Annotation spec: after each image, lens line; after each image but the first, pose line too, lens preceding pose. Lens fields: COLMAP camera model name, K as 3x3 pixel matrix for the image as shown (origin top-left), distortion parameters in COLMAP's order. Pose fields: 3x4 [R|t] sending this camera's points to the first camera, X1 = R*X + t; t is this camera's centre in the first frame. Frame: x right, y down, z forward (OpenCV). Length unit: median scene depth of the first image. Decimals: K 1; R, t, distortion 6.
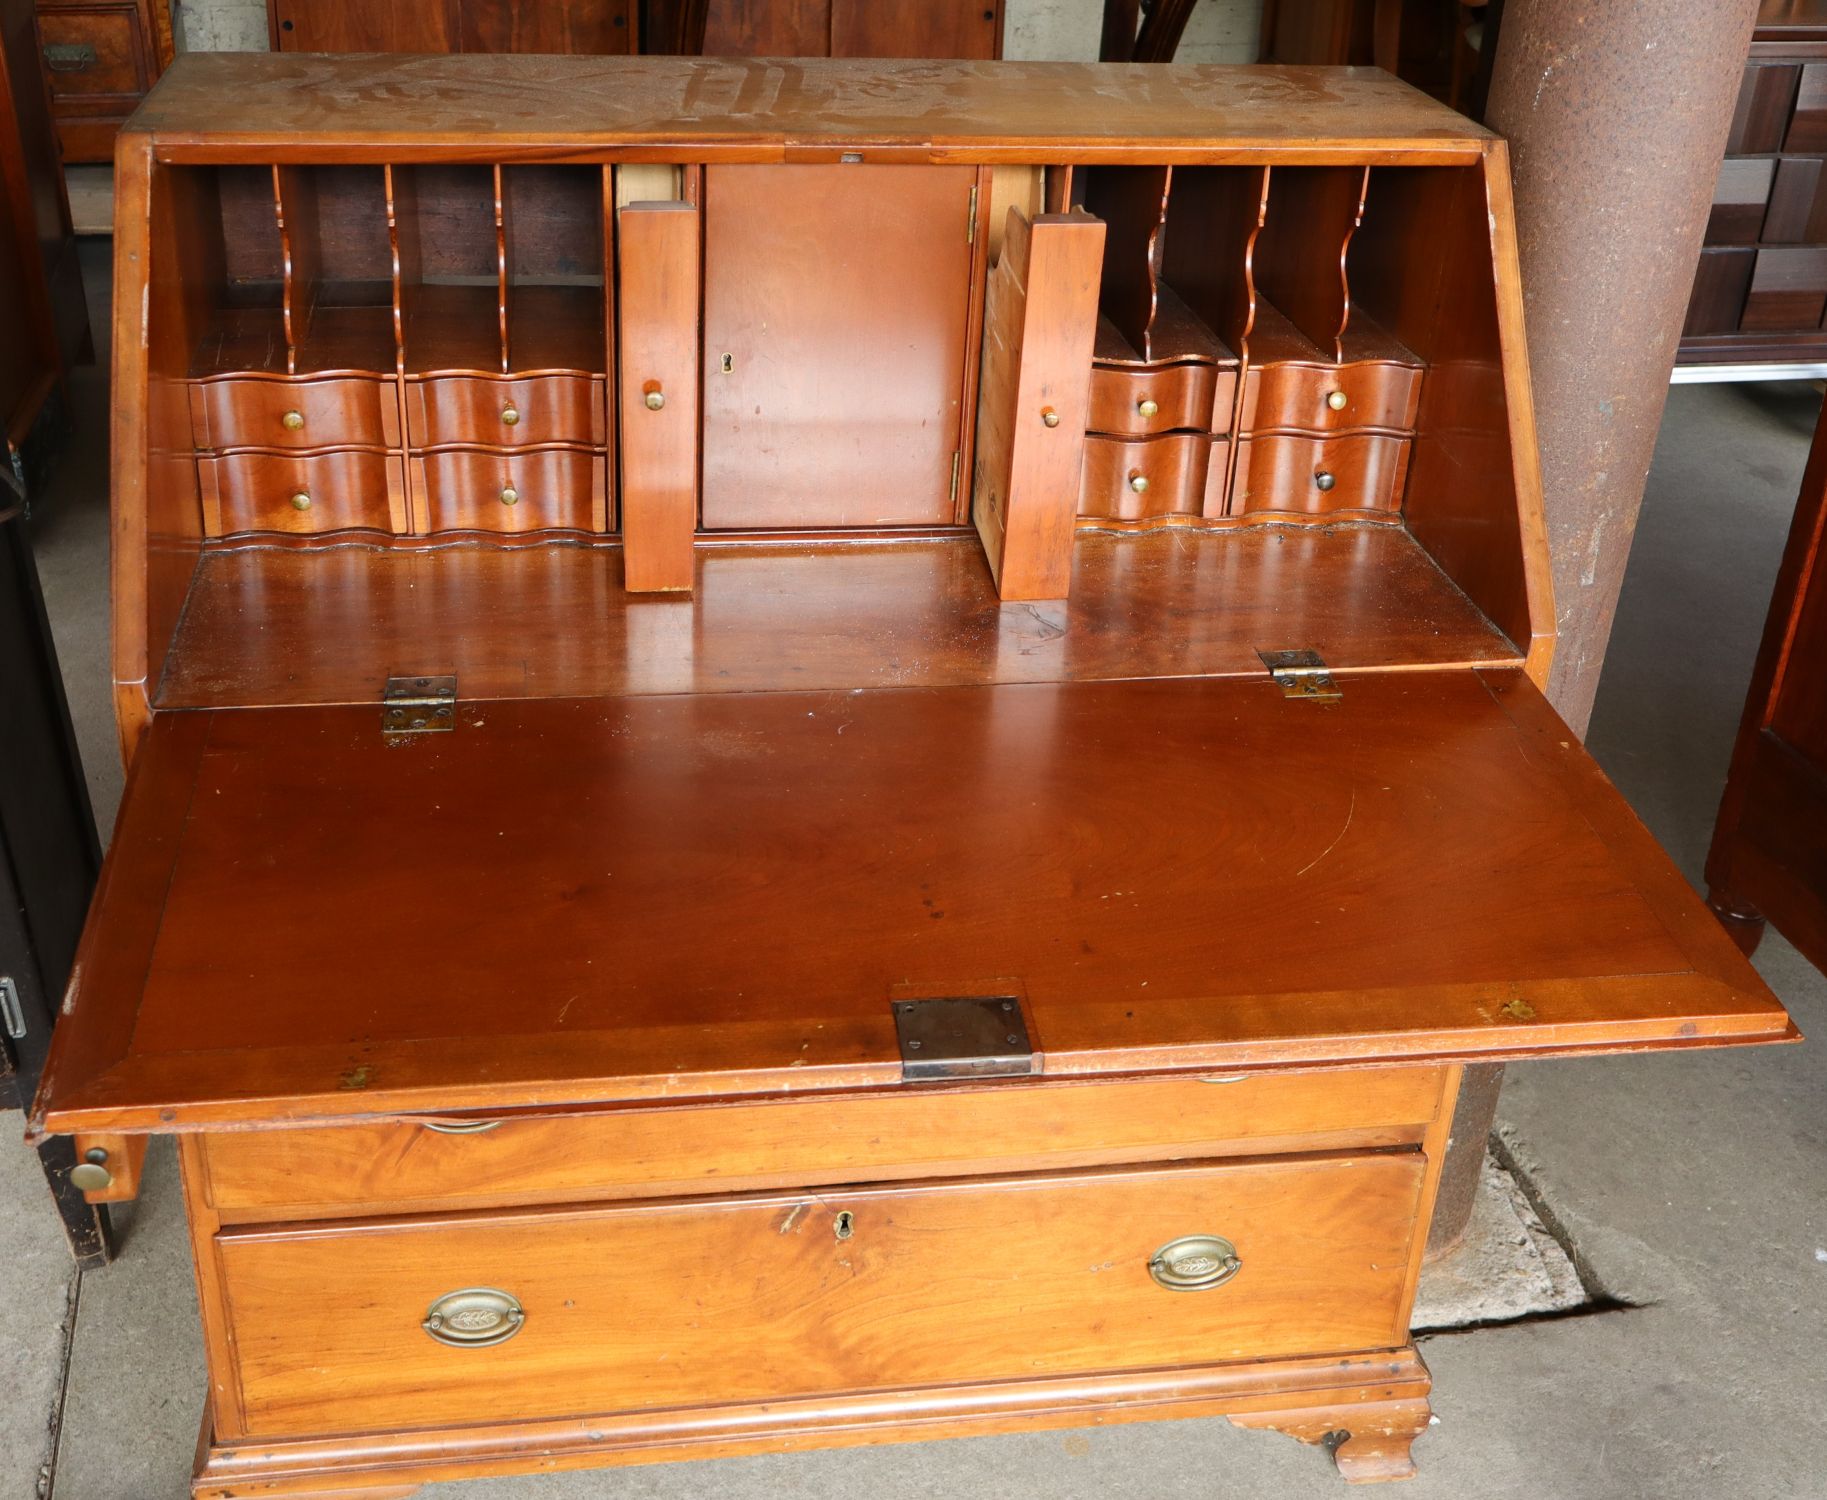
lens RADIAL K [[2021.2, 0, 911.2], [0, 2021.2, 746.3], [0, 0, 1]] dist [-0.006336, 0.000000]
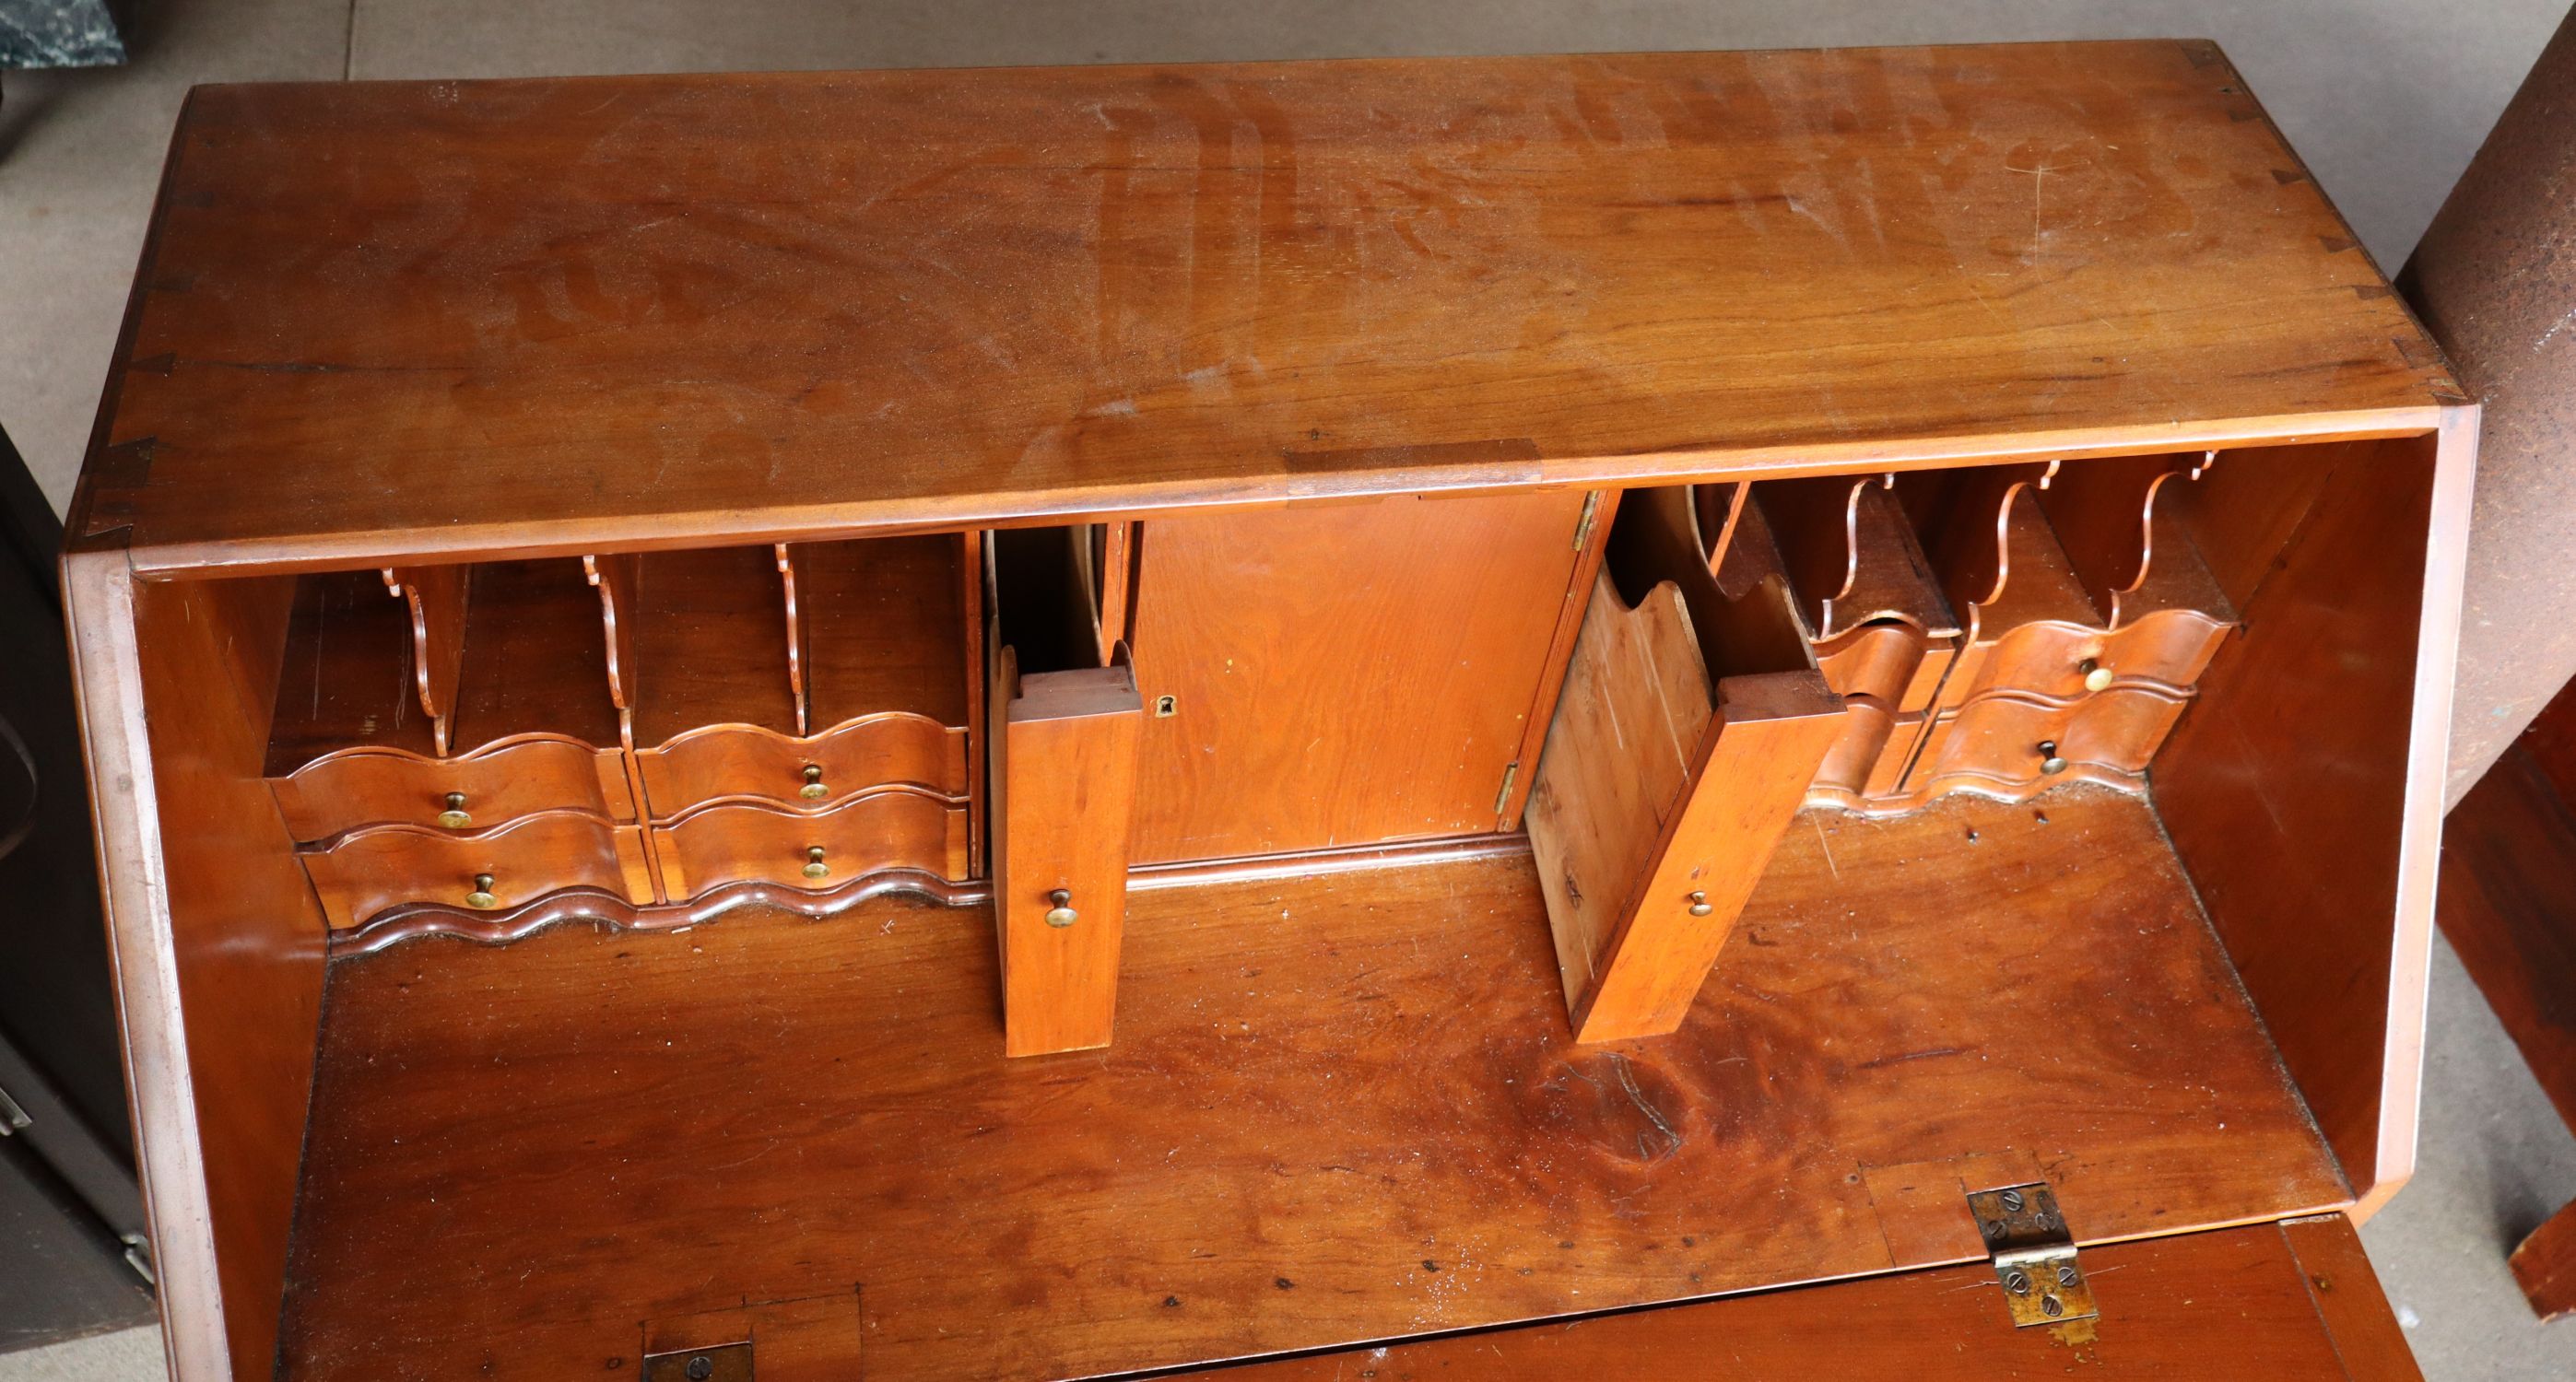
lens RADIAL K [[2159.6, 0, 1330.1], [0, 2159.6, 679.1], [0, 0, 1]] dist [0.015495, 0.000068]
pose [[0.998566, 0.021941, 0.048829, -0.071908], [-0.037130, 0.940941, 0.336529, -0.413794], [-0.038561, -0.337859, 0.940406, 0.374796]]
